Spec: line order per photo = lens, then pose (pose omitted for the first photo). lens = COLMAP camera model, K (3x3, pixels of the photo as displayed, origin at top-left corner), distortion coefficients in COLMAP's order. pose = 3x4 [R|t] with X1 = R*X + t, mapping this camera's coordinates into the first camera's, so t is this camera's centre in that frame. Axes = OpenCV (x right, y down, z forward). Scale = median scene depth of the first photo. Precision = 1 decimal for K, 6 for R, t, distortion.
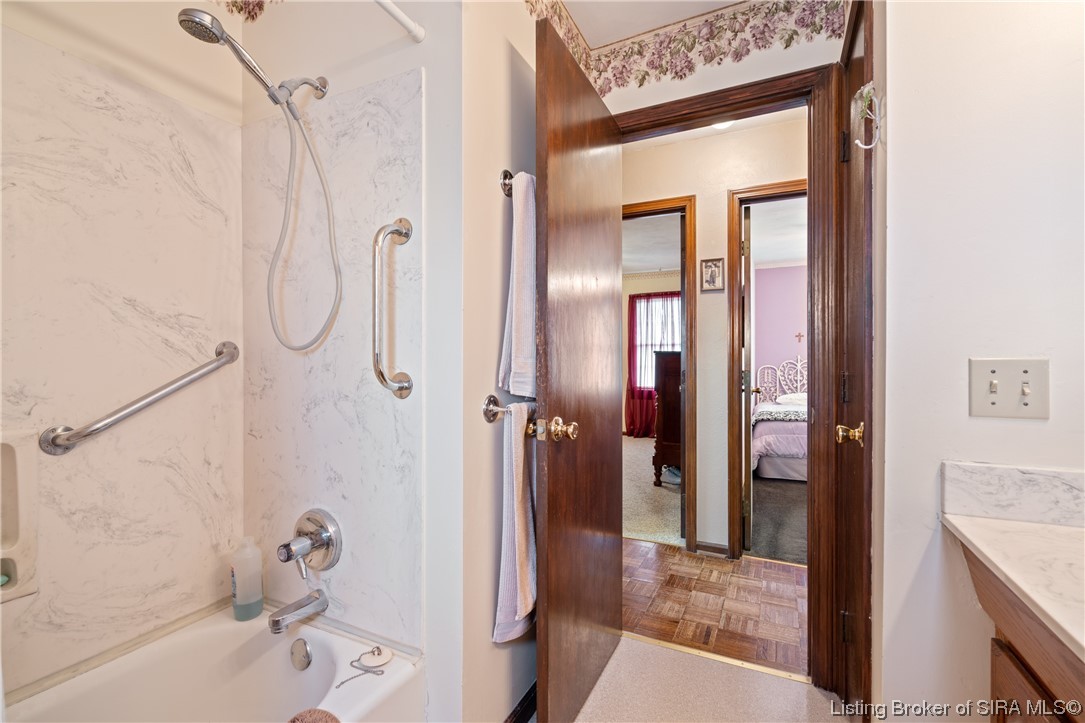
lens RADIAL K [[490.1, 0, 540.3], [0, 490.1, 359.5], [0, 0, 1]] dist [-0.019901, 0.004919]
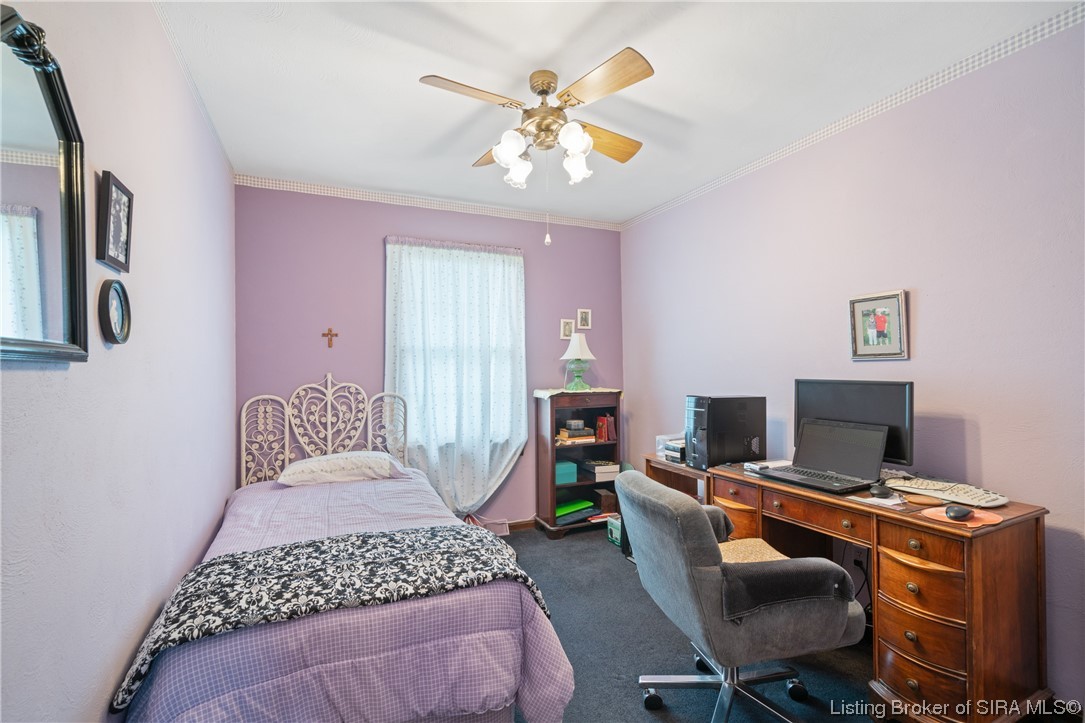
lens RADIAL K [[490.1, 0, 541.2], [0, 490.1, 362.3], [0, 0, 1]] dist [-0.019901, 0.004919]
pose [[0.635388, -0.005484, 0.772173, 0.283906], [0.014563, 0.999882, -0.004882, -0.014075], [-0.772055, 0.014347, 0.635393, 0.517442]]
